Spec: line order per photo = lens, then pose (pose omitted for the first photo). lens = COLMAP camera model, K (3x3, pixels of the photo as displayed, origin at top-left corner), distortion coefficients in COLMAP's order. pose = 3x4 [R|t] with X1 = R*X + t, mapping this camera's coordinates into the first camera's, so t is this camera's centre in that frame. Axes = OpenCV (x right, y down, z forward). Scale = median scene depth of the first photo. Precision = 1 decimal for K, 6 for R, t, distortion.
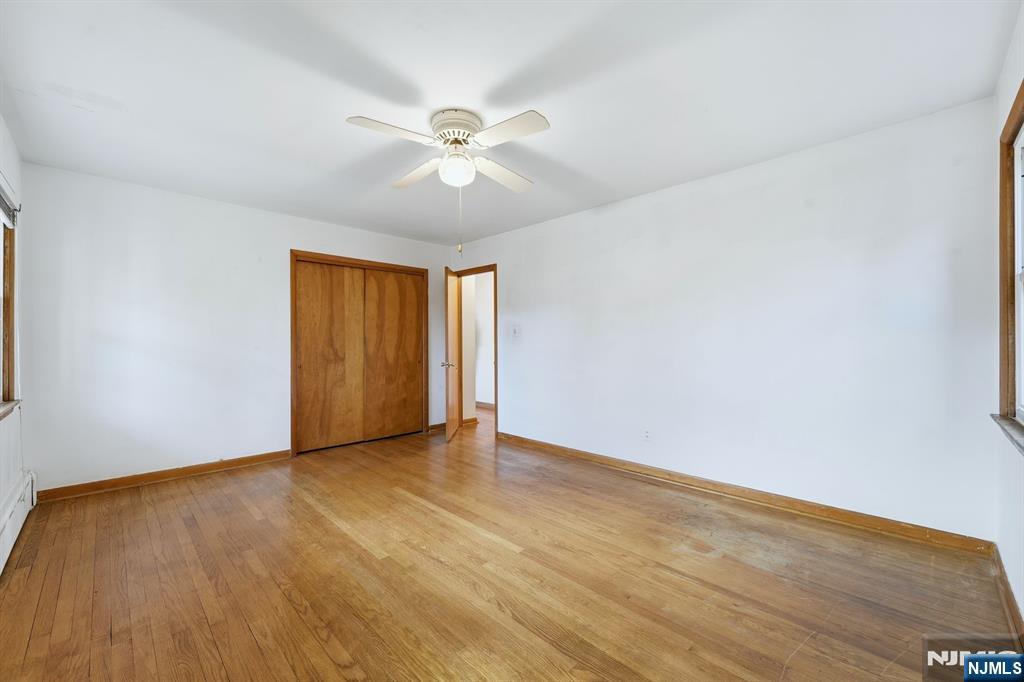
lens RADIAL K [[409.0, 0, 511.1], [0, 409.0, 338.2], [0, 0, 1]] dist [-0.000556, -0.000066]
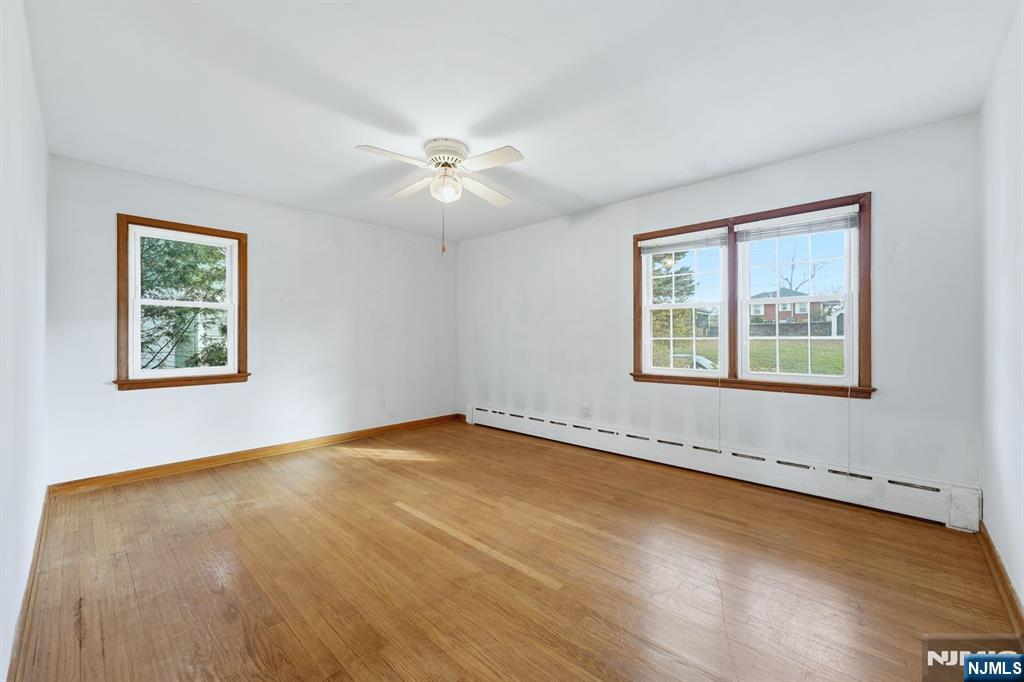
lens RADIAL K [[409.0, 0, 511.1], [0, 409.0, 338.2], [0, 0, 1]] dist [-0.000556, -0.000066]
pose [[-0.999347, 0.006111, -0.035609, -0.276088], [0.006055, 0.999980, 0.001677, 0.018571], [0.035618, 0.001460, -0.999364, 2.191110]]
